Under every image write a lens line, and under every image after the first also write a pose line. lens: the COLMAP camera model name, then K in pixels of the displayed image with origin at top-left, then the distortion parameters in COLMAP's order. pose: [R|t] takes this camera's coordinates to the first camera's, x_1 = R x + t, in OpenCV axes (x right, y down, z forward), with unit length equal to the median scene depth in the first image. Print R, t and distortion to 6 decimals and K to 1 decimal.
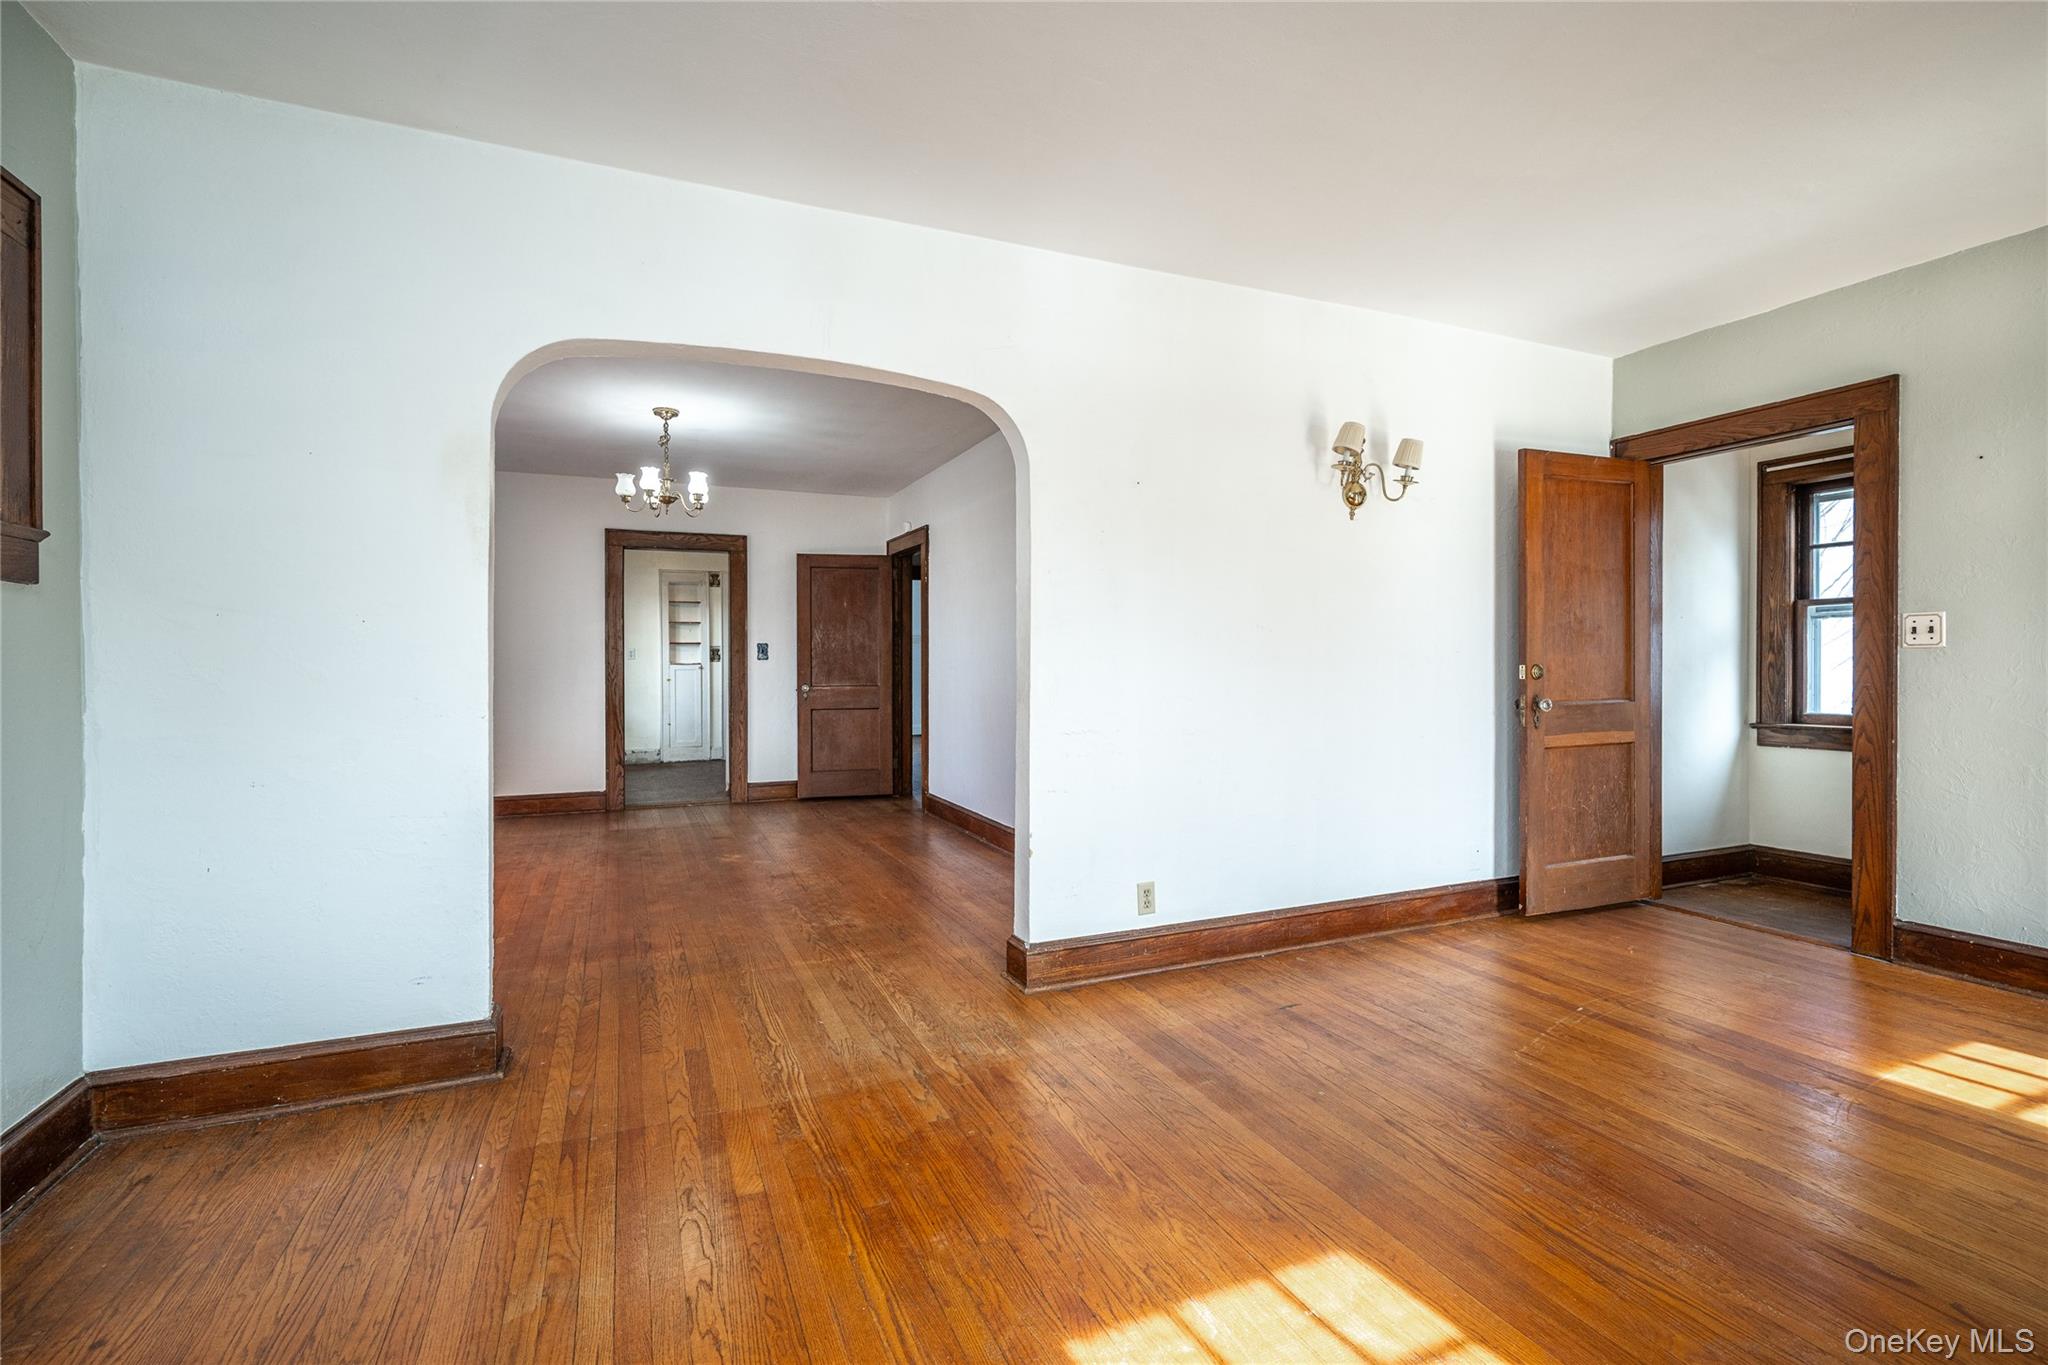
lens RADIAL K [[895.8, 0, 1007.9], [0, 895.8, 672.0], [0, 0, 1]] dist [-0.000268, 0.000205]
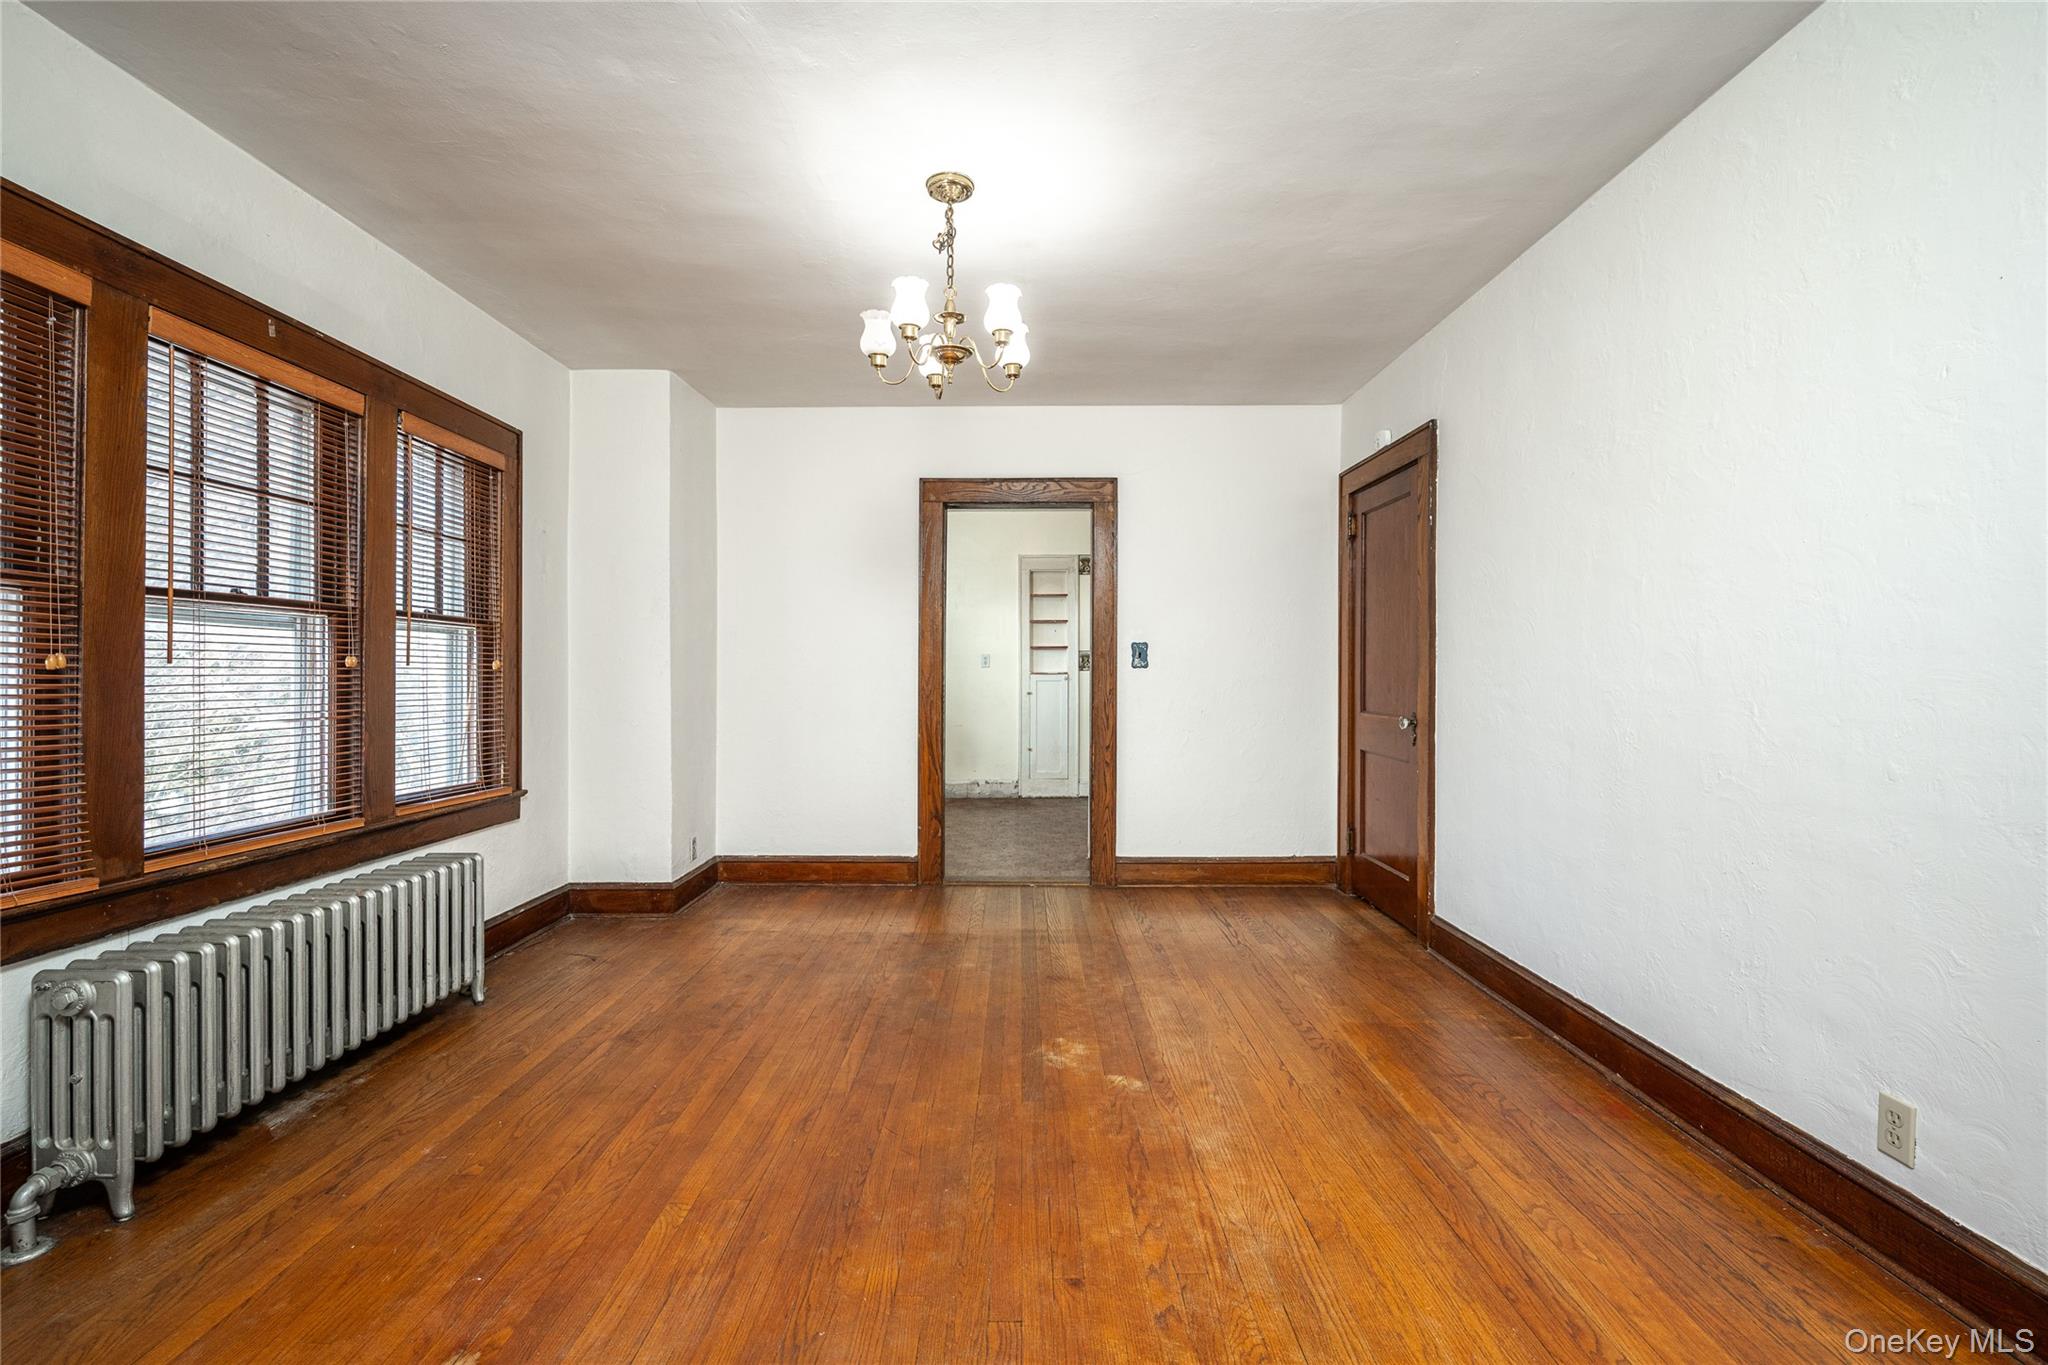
lens RADIAL K [[895.8, 0, 1007.9], [0, 895.8, 672.0], [0, 0, 1]] dist [-0.000268, 0.000205]
pose [[0.910230, 0.005164, -0.414071, -0.090749], [-0.010110, 0.999901, -0.009755, -0.003572], [0.413980, 0.013066, 0.910192, 0.366592]]
